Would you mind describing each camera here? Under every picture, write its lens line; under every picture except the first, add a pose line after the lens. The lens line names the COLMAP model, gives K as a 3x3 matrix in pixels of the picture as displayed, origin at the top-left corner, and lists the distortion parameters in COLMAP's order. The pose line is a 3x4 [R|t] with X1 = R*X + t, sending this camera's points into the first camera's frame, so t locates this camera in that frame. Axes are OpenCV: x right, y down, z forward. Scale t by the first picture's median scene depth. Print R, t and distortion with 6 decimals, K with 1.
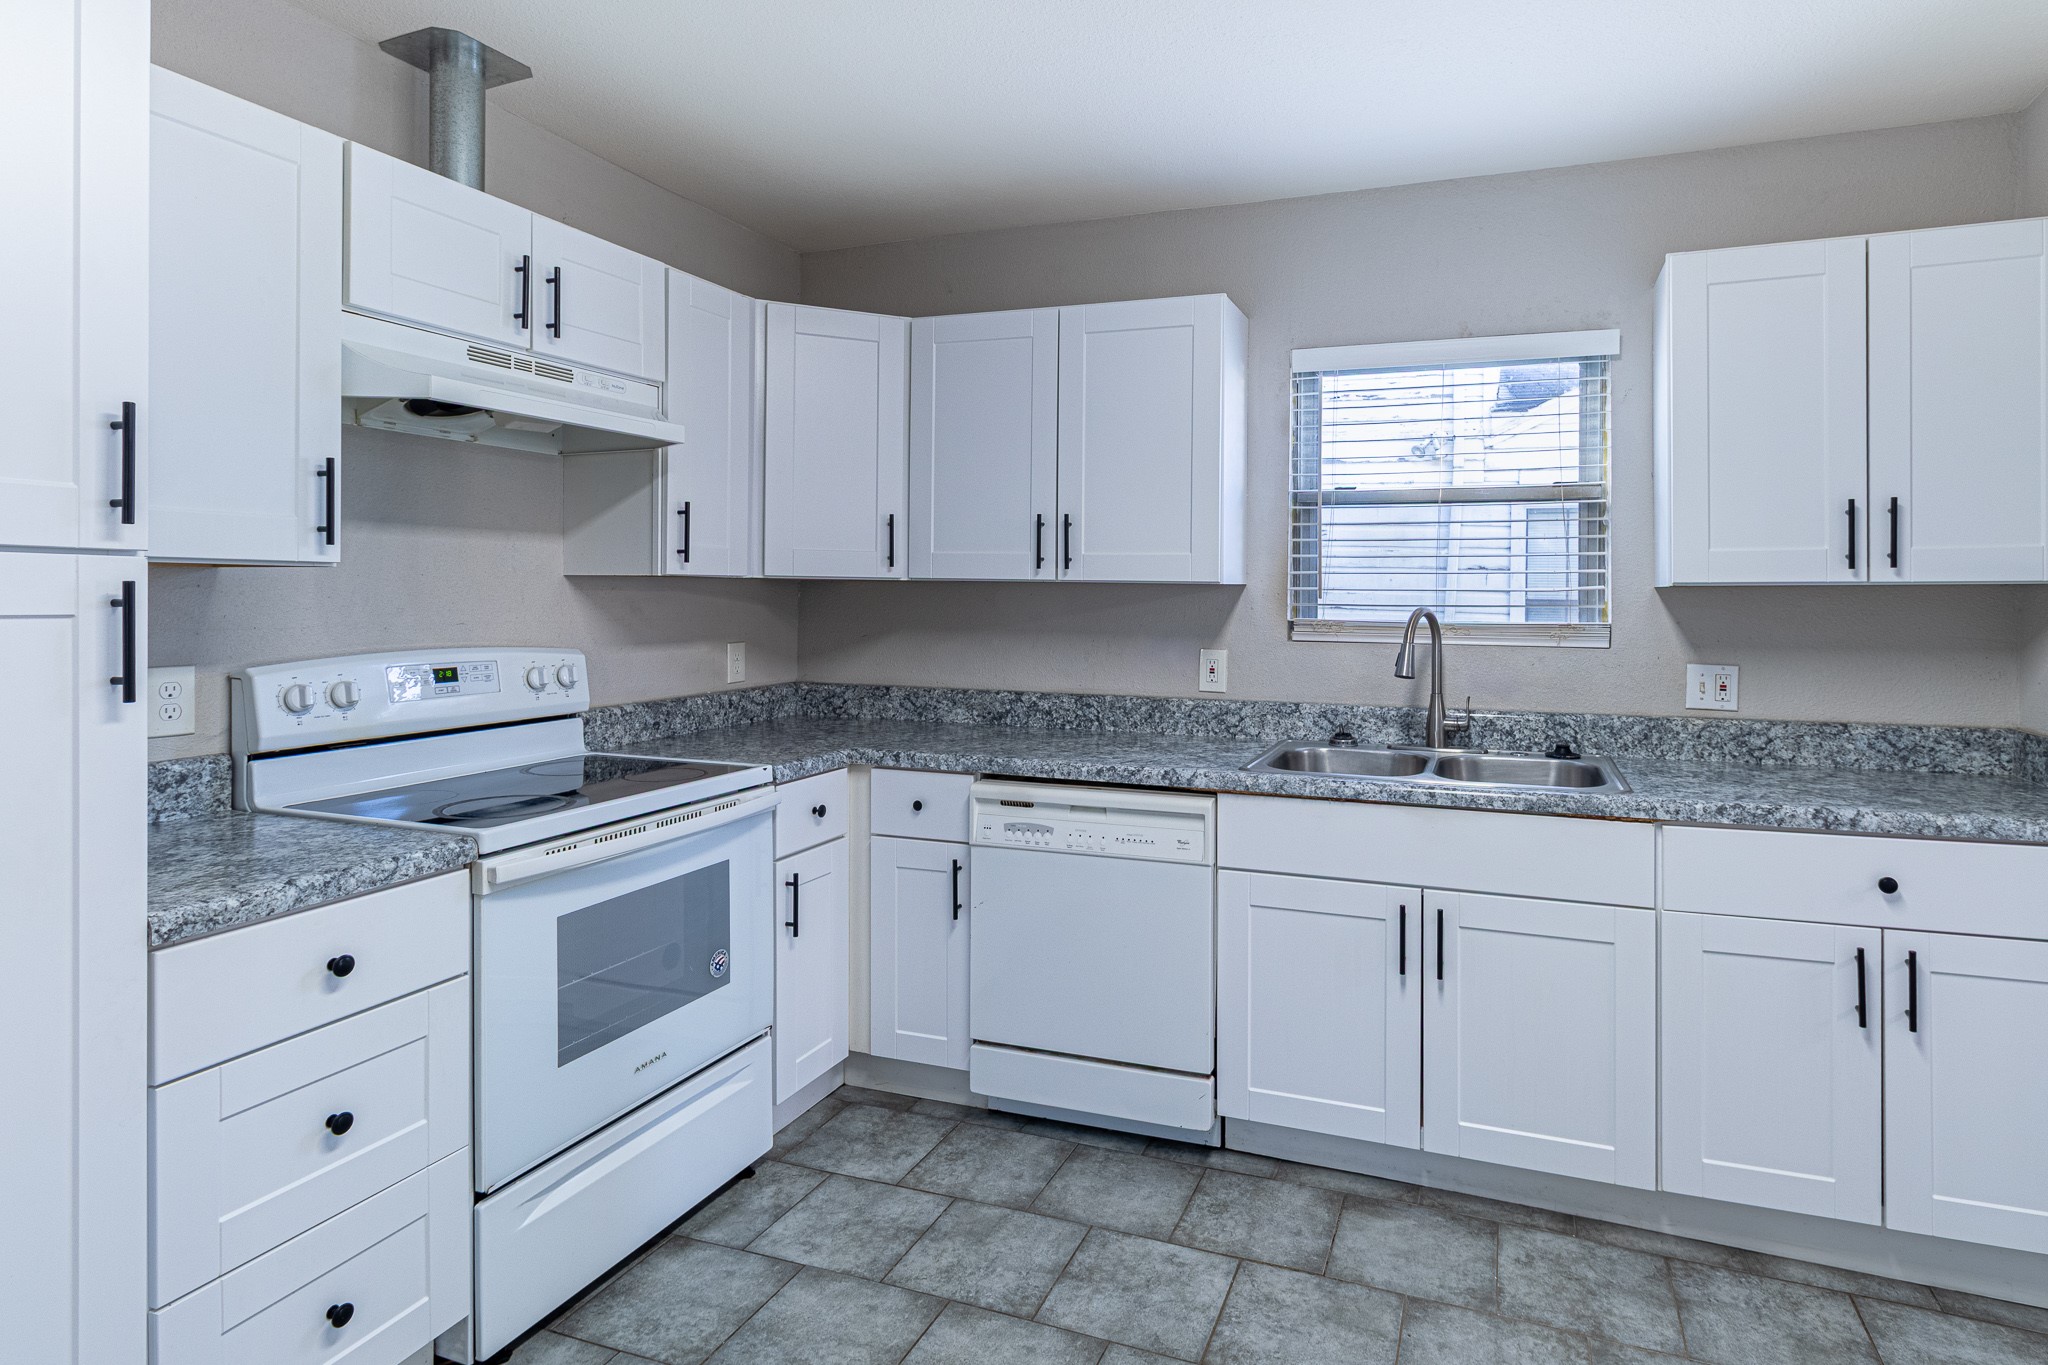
lens RADIAL K [[1057.4, 0, 1027.0], [0, 1057.4, 602.8], [0, 0, 1]] dist [0.000938, -0.000815]
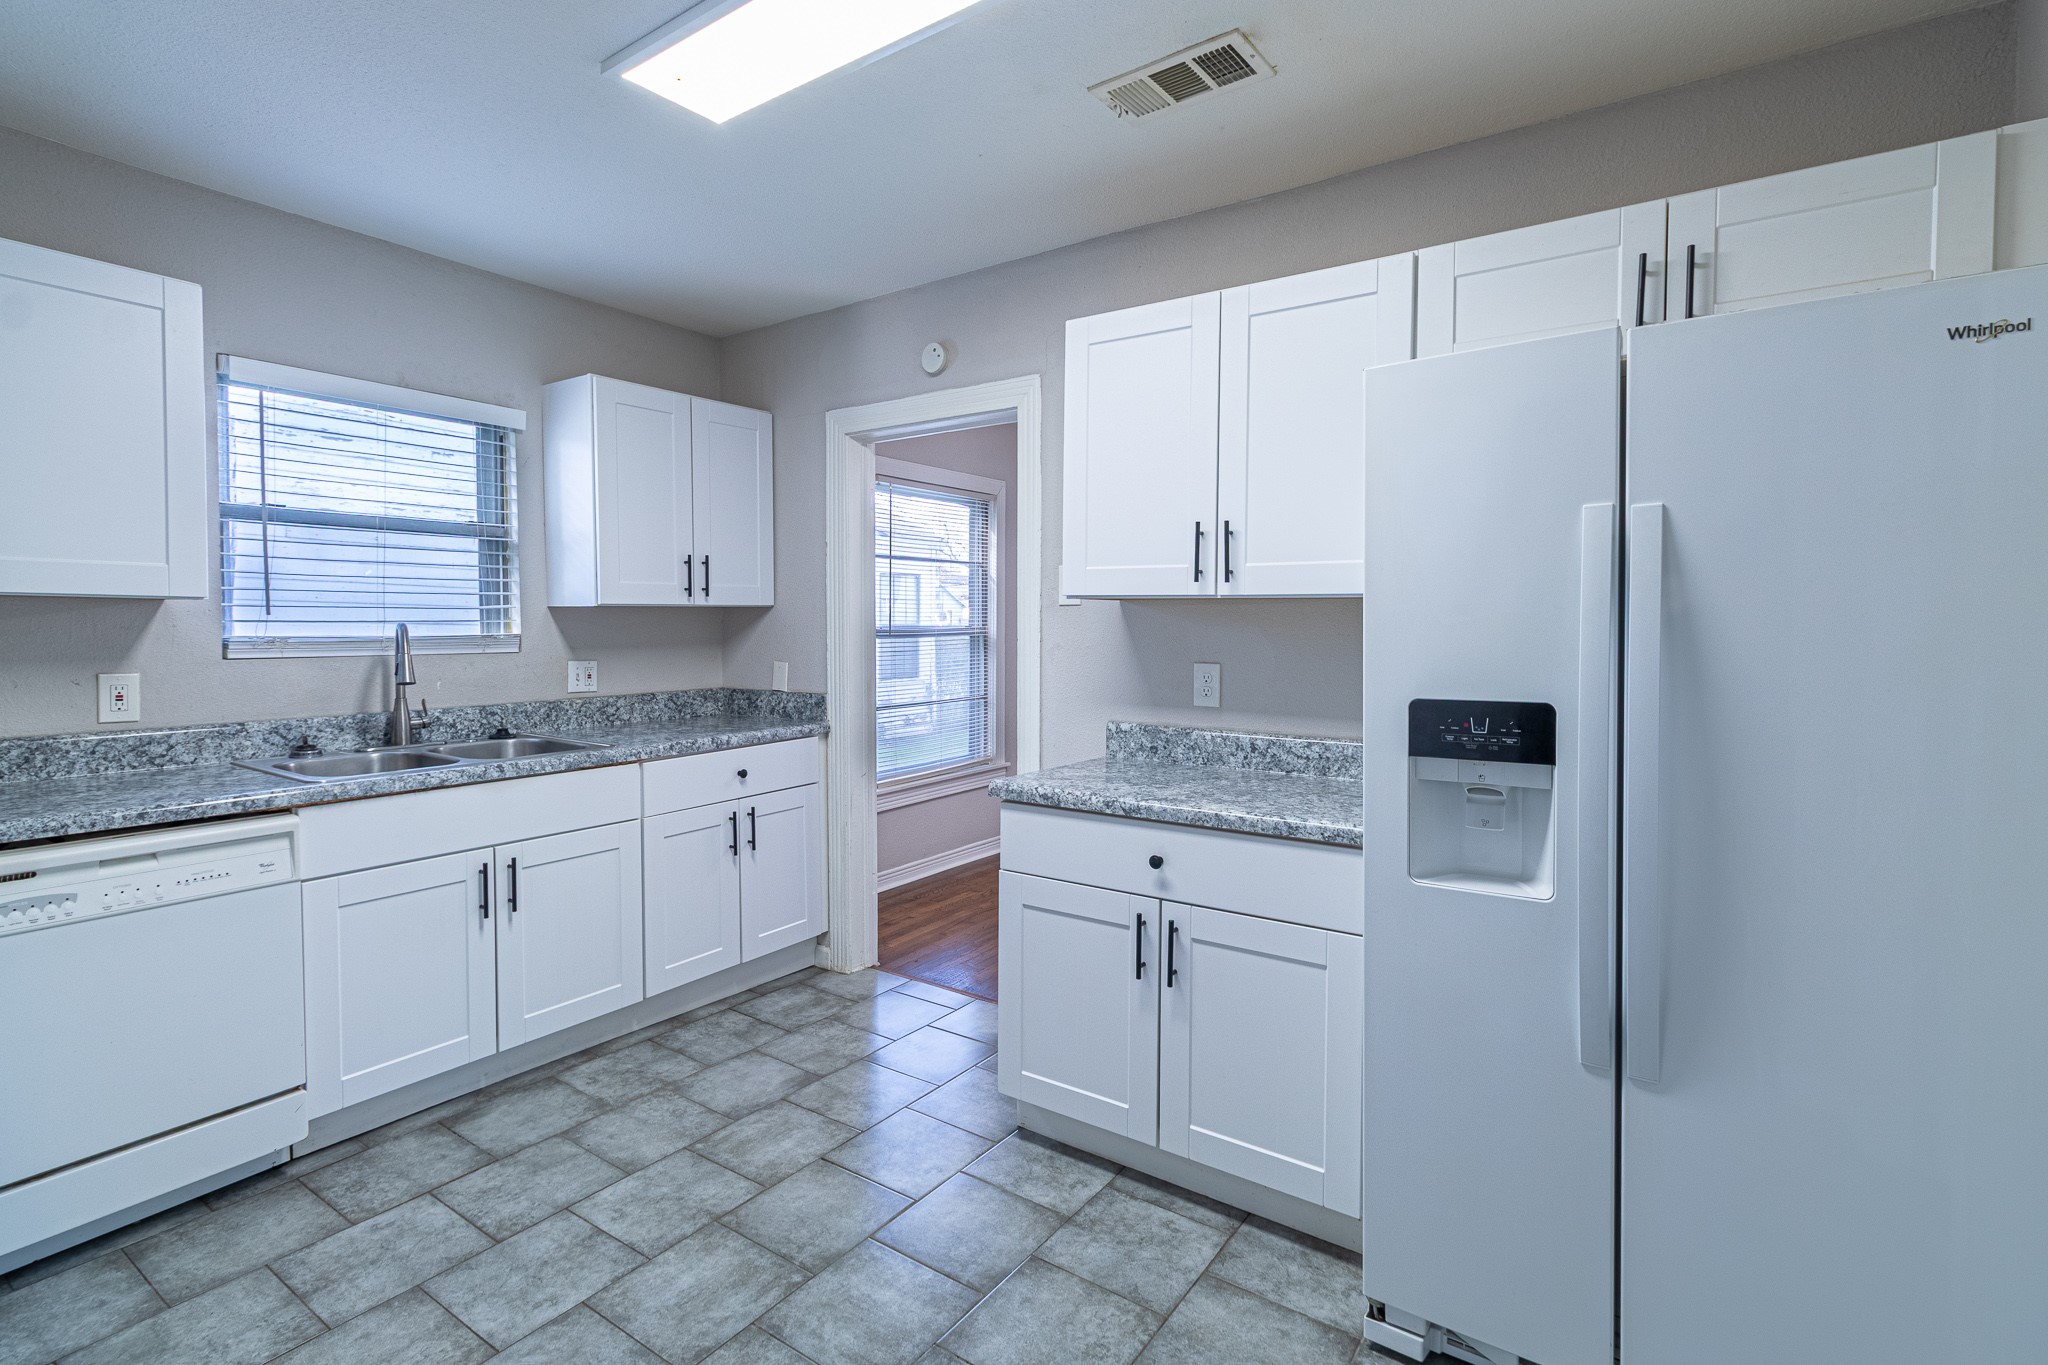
lens RADIAL K [[958.8, 0, 1021.9], [0, 958.8, 657.2], [0, 0, 1]] dist [-0.000975, -0.000005]
pose [[0.258501, -0.043436, 0.965034, -0.521314], [0.004069, 0.999029, 0.043876, -0.001504], [-0.966002, -0.007415, 0.258427, 0.098030]]
